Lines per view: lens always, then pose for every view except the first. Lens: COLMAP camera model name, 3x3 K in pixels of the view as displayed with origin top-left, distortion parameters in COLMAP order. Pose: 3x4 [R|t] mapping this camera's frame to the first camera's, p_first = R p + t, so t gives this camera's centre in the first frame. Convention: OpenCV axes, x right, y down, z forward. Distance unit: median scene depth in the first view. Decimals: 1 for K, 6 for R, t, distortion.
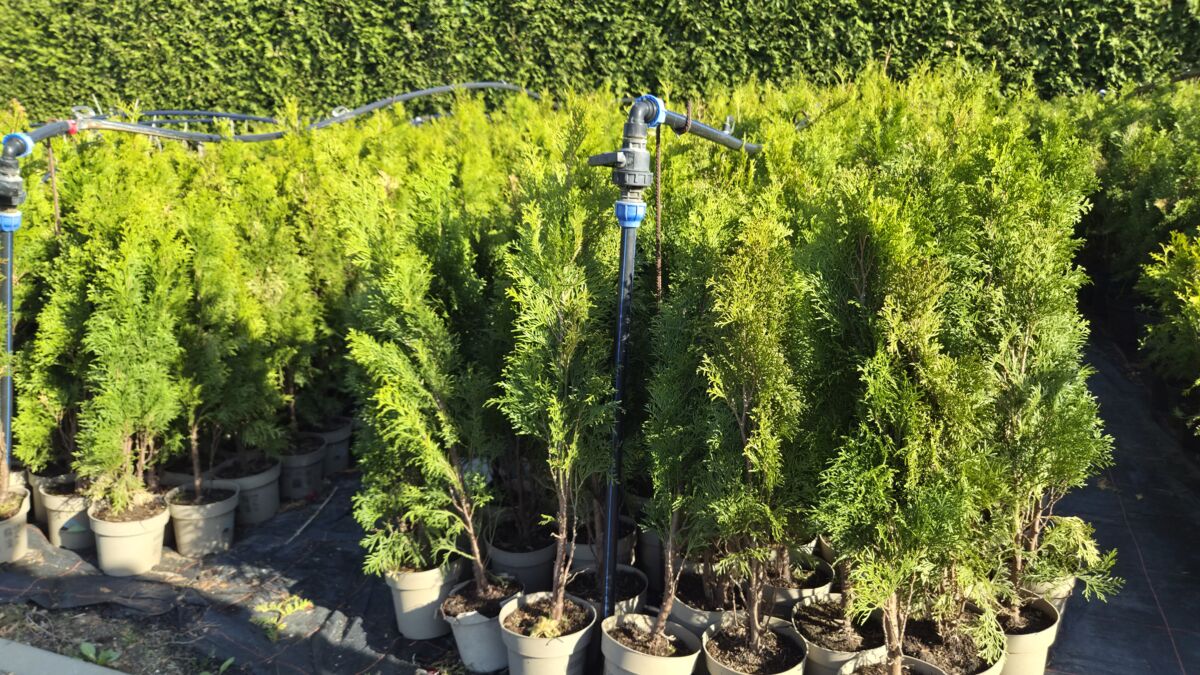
lens RADIAL K [[999.8, 0, 594.1], [0, 999.8, 334.0], [0, 0, 1]] dist [0.052929, -0.060563]
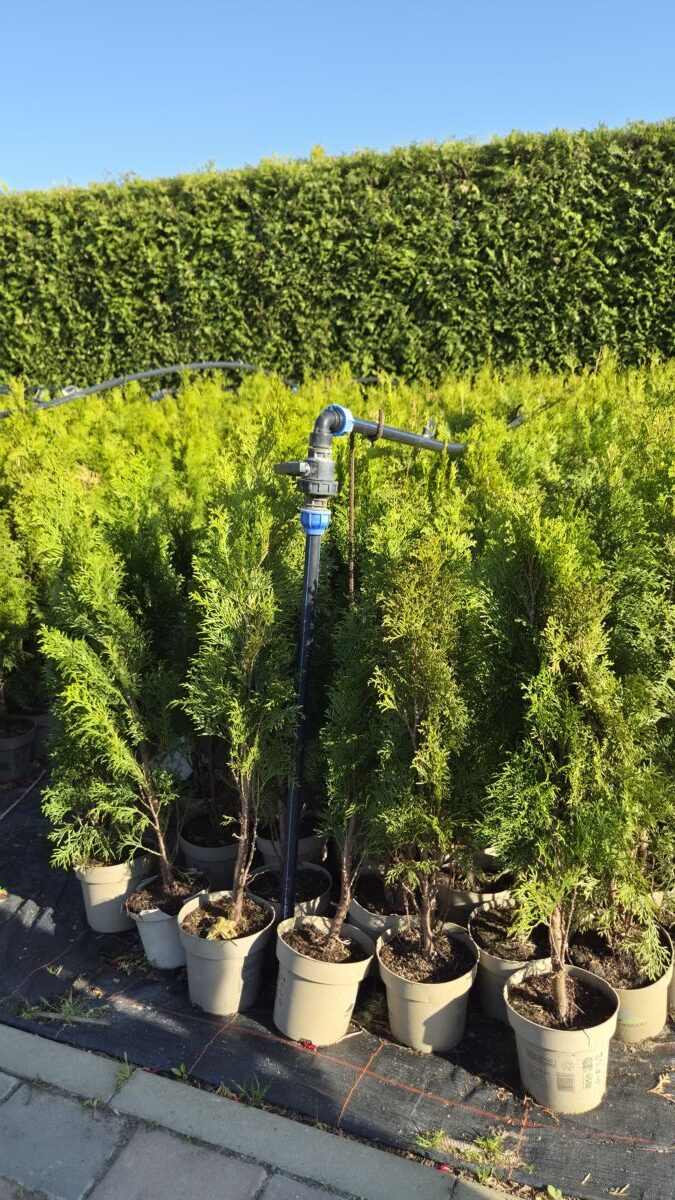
lens RADIAL K [[999.8, 0, 350.6], [0, 999.8, 592.7], [0, 0, 1]] dist [0.052929, -0.060563]
pose [[0.999689, 0.024850, 0.001972, 0.064625], [-0.024832, 0.999653, -0.008838, -0.035902], [-0.002191, 0.008787, 0.999959, -0.011027]]
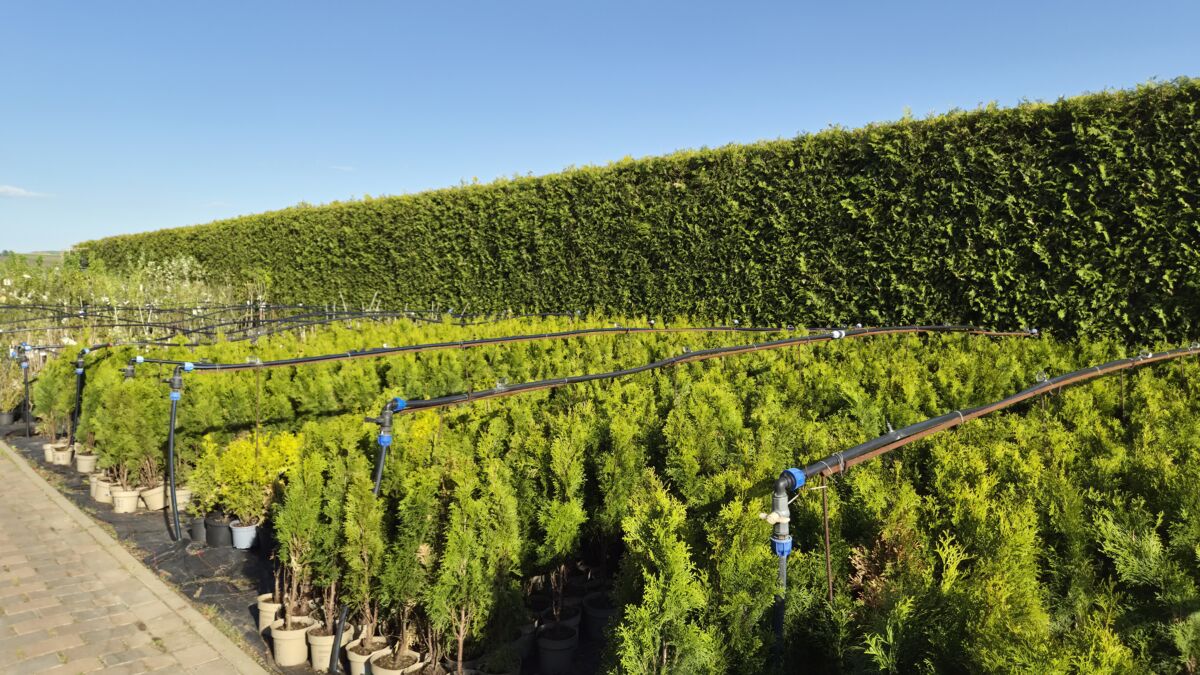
lens RADIAL K [[999.8, 0, 595.3], [0, 999.8, 296.5], [0, 0, 1]] dist [0.052929, -0.060563]
pose [[0.881547, 0.054308, -0.468962, 3.150164], [-0.148894, 0.974646, -0.167020, 0.037520], [0.448002, 0.217062, 0.867282, -1.398582]]
